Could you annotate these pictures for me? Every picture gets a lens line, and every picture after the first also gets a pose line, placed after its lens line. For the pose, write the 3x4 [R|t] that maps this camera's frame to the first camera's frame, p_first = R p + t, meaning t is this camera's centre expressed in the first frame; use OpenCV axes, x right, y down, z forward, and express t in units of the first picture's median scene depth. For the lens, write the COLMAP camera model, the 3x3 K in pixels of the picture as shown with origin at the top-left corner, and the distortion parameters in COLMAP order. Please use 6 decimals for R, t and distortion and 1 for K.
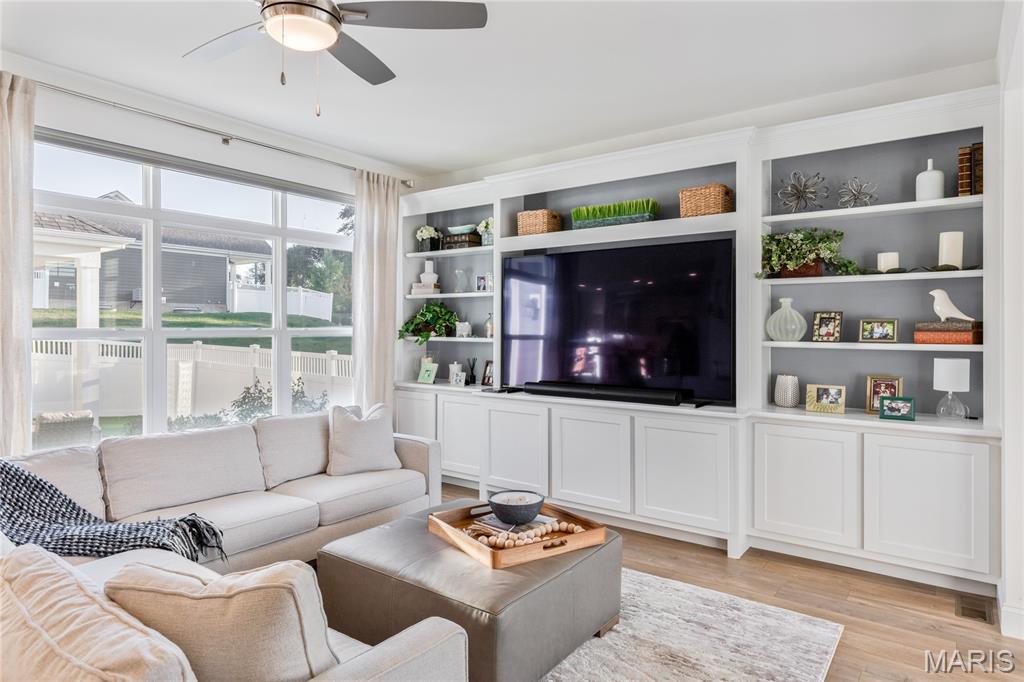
lens RADIAL K [[613.7, 0, 508.7], [0, 613.7, 337.5], [0, 0, 1]] dist [0.002398, 0.000750]
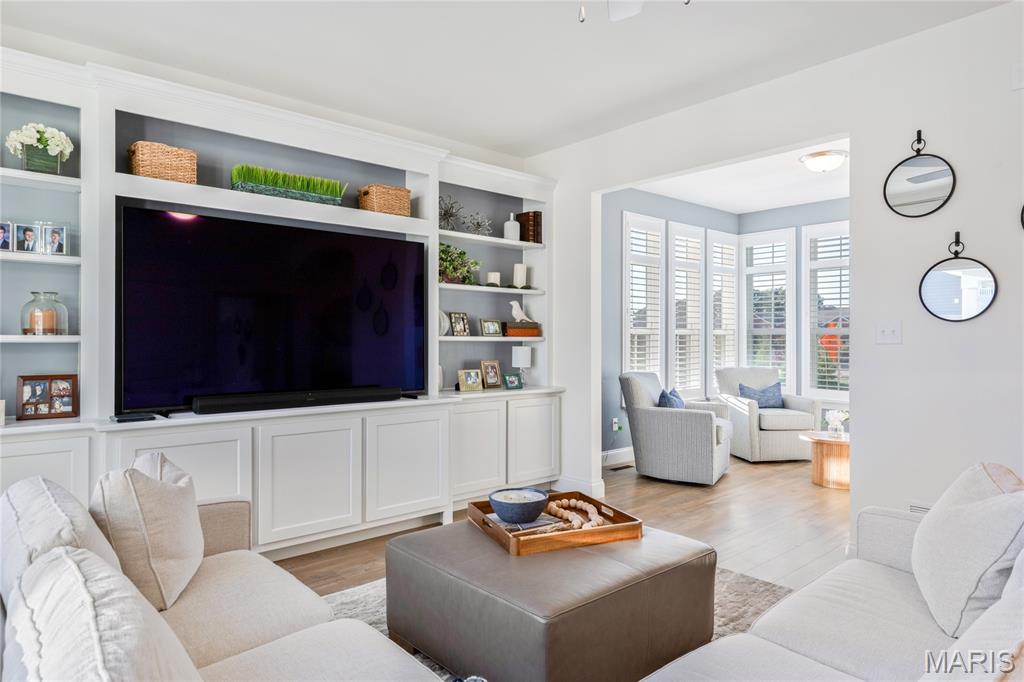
lens RADIAL K [[613.7, 0, 506.7], [0, 613.7, 343.1], [0, 0, 1]] dist [0.002398, 0.000750]
pose [[0.197902, -0.024104, 0.979925, -0.712378], [-0.003589, 0.999673, 0.025315, -0.011319], [-0.980215, -0.008526, 0.197751, 0.650849]]
